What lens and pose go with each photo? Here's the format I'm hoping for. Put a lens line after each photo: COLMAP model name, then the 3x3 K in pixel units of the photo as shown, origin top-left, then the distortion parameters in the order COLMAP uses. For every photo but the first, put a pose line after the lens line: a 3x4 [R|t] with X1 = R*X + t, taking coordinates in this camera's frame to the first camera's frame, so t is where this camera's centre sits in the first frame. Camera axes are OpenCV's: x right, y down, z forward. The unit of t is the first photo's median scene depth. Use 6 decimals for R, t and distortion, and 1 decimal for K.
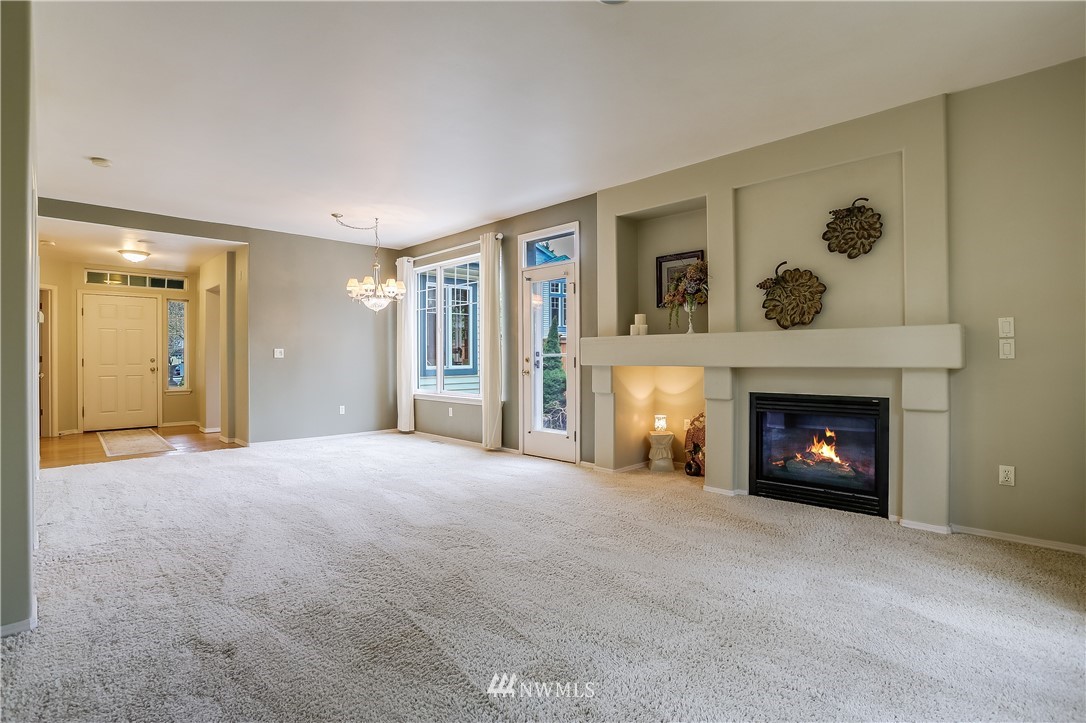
lens RADIAL K [[537.3, 0, 543.0], [0, 537.3, 361.5], [0, 0, 1]] dist [-0.040607, -0.000166]
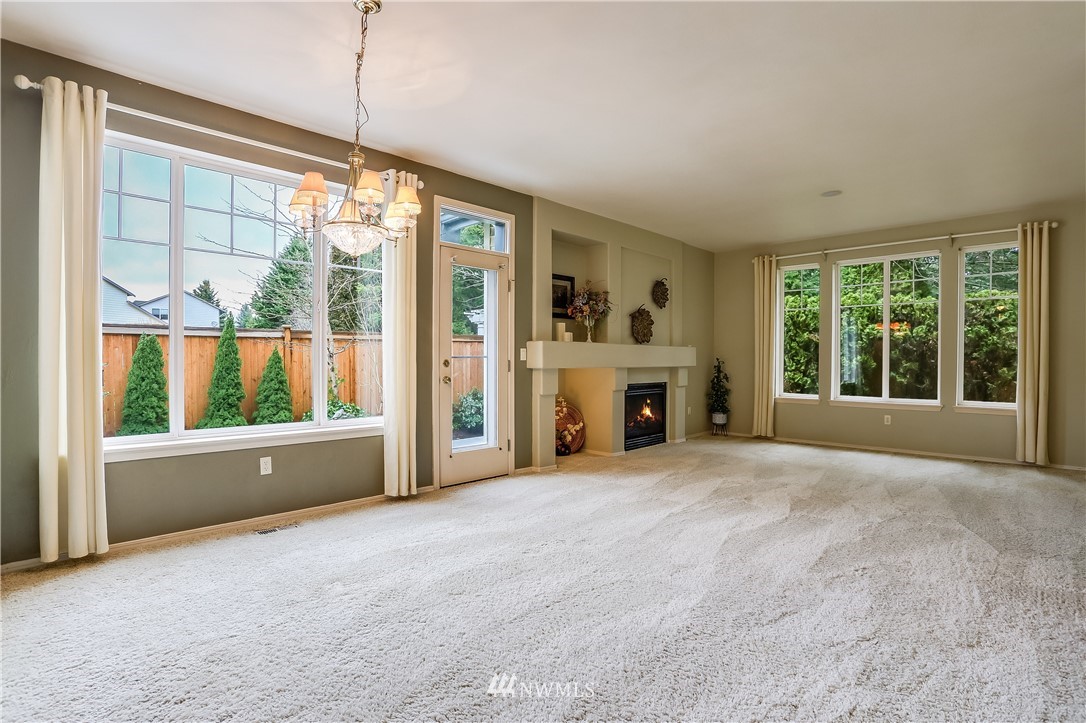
lens RADIAL K [[537.3, 0, 543.0], [0, 537.3, 361.5], [0, 0, 1]] dist [-0.040607, -0.000166]
pose [[-0.012760, -0.007185, 0.999893, -1.028315], [-0.004763, 0.999963, 0.007124, -0.014856], [-0.999907, -0.004672, -0.012793, 1.128501]]
